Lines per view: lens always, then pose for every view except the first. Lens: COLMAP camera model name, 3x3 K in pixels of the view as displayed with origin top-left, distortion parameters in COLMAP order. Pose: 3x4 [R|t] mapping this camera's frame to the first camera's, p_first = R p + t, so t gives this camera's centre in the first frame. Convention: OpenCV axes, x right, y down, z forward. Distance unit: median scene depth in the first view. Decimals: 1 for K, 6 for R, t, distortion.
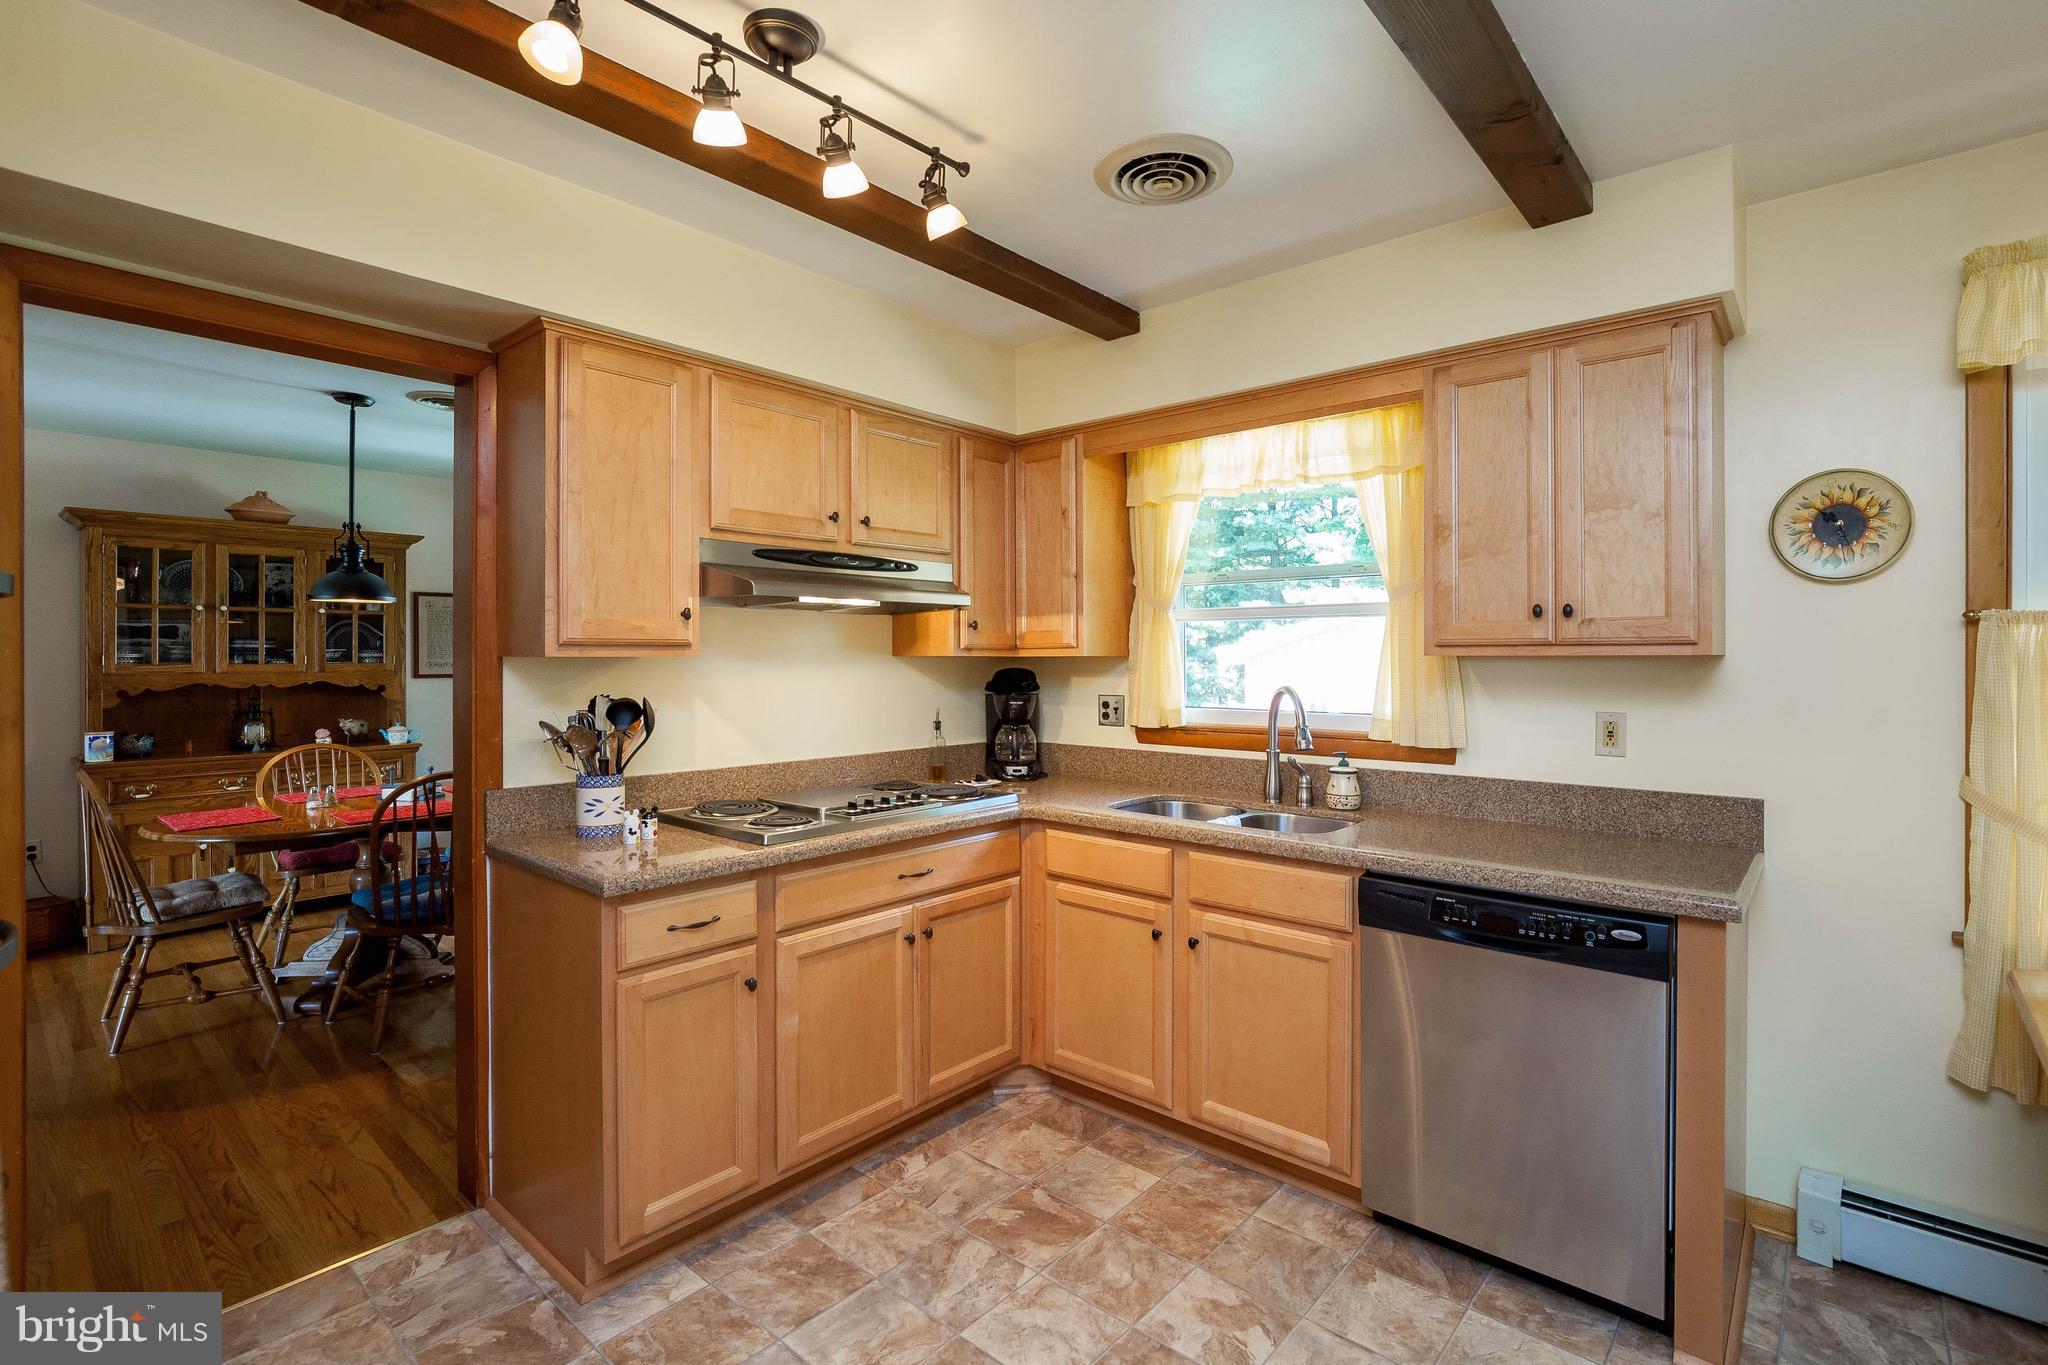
lens RADIAL K [[967.8, 0, 1016.3], [0, 967.8, 630.3], [0, 0, 1]] dist [-0.015201, -0.000108]
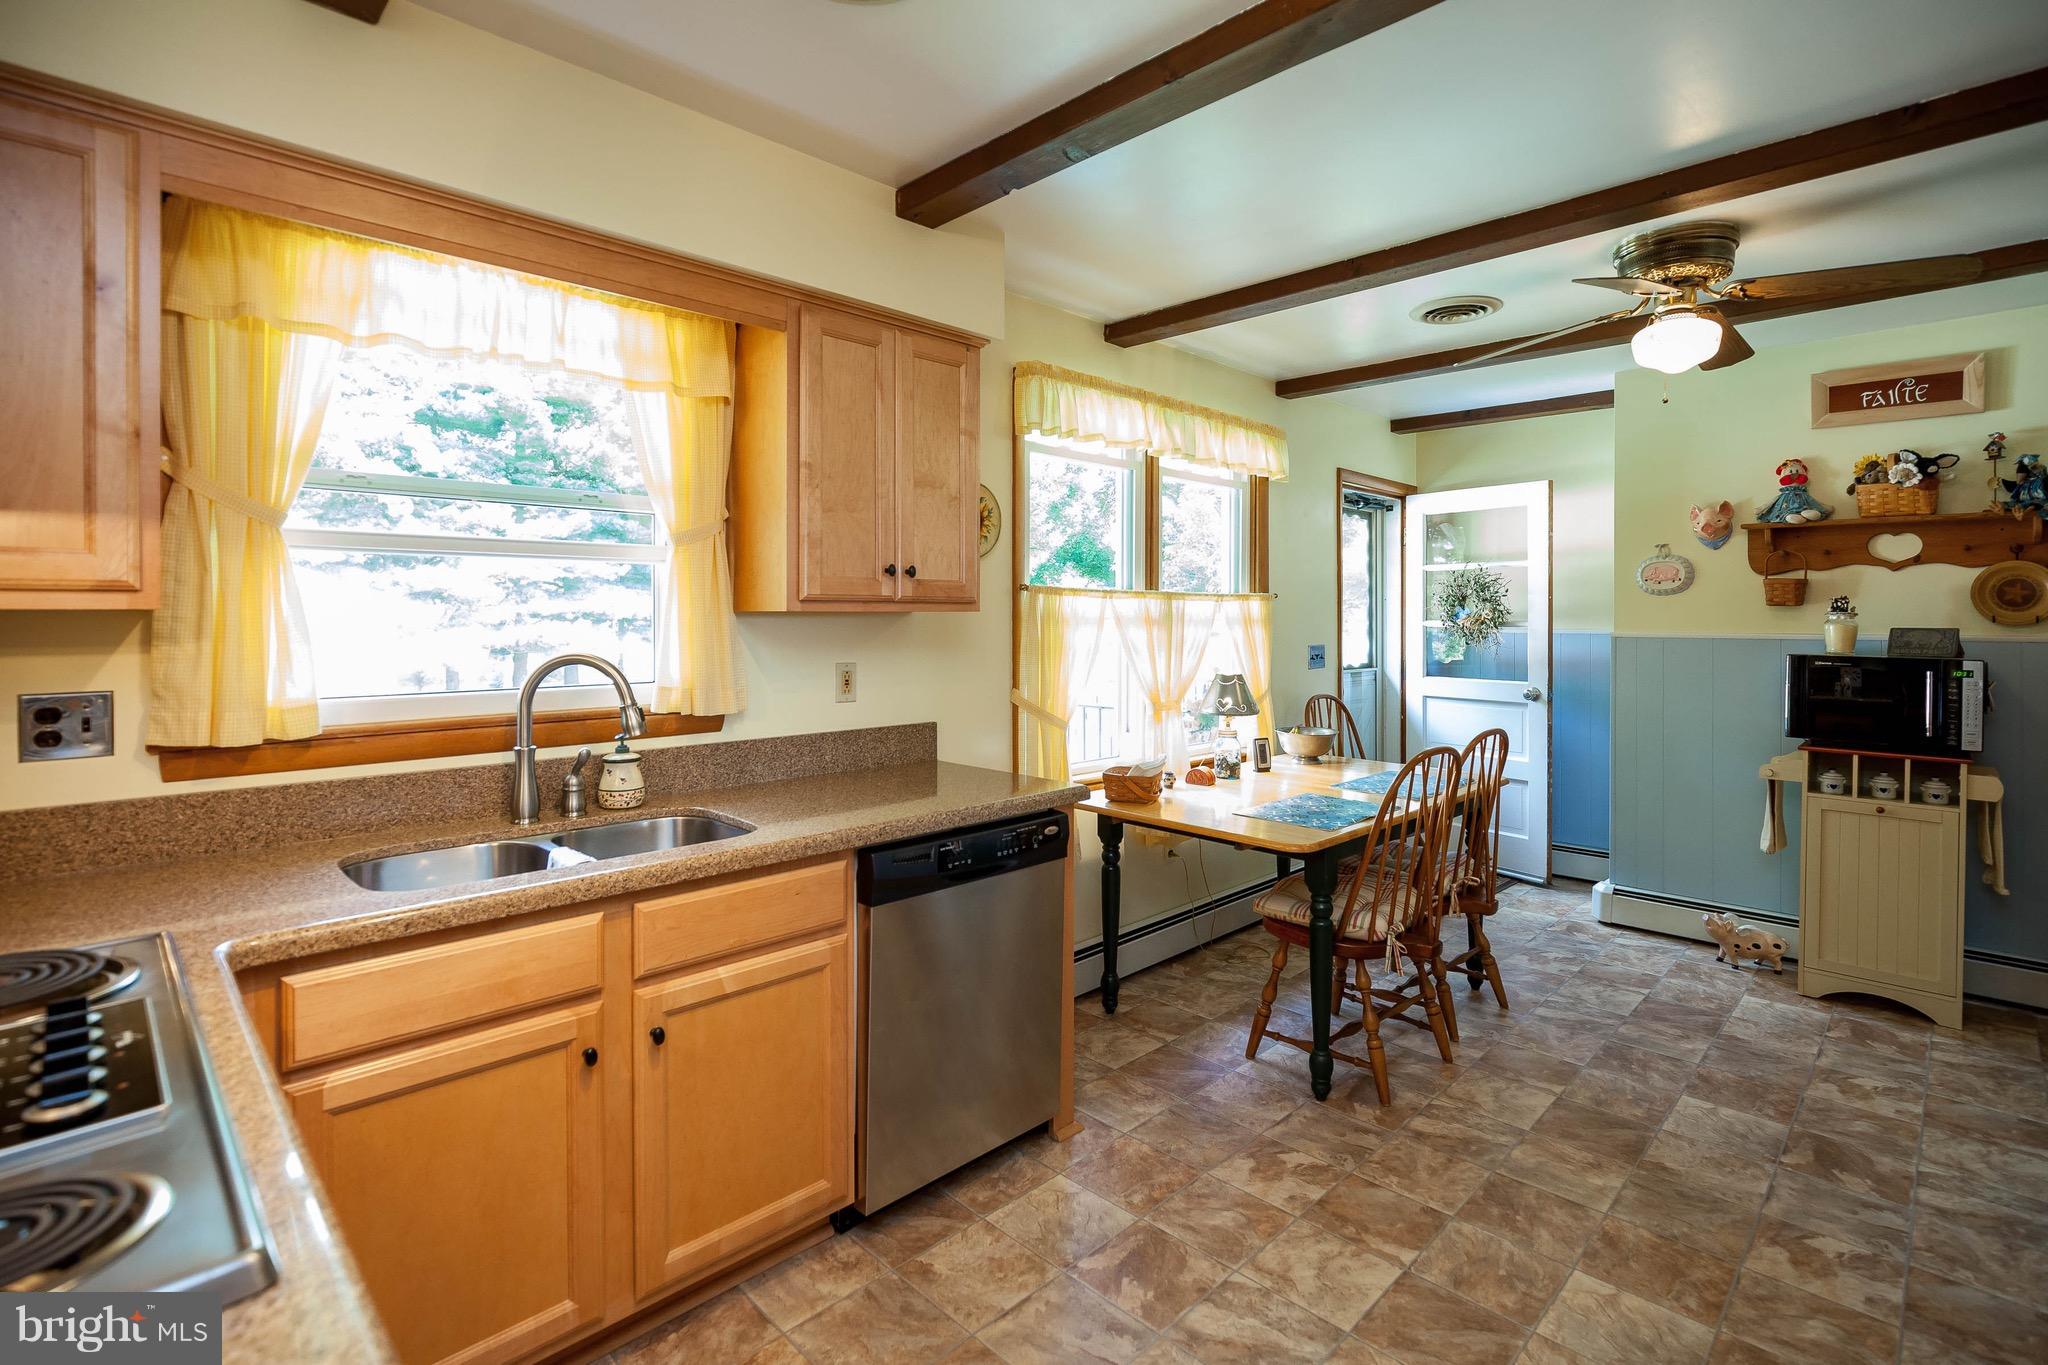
lens RADIAL K [[938.6, 0, 1018.7], [0, 938.6, 623.4], [0, 0, 1]] dist [-0.001207, -0.000478]
pose [[0.073462, -0.005069, 0.997285, -0.493380], [-0.024498, 0.999676, 0.006886, 0.028644], [-0.996997, -0.024938, 0.073314, 0.778810]]
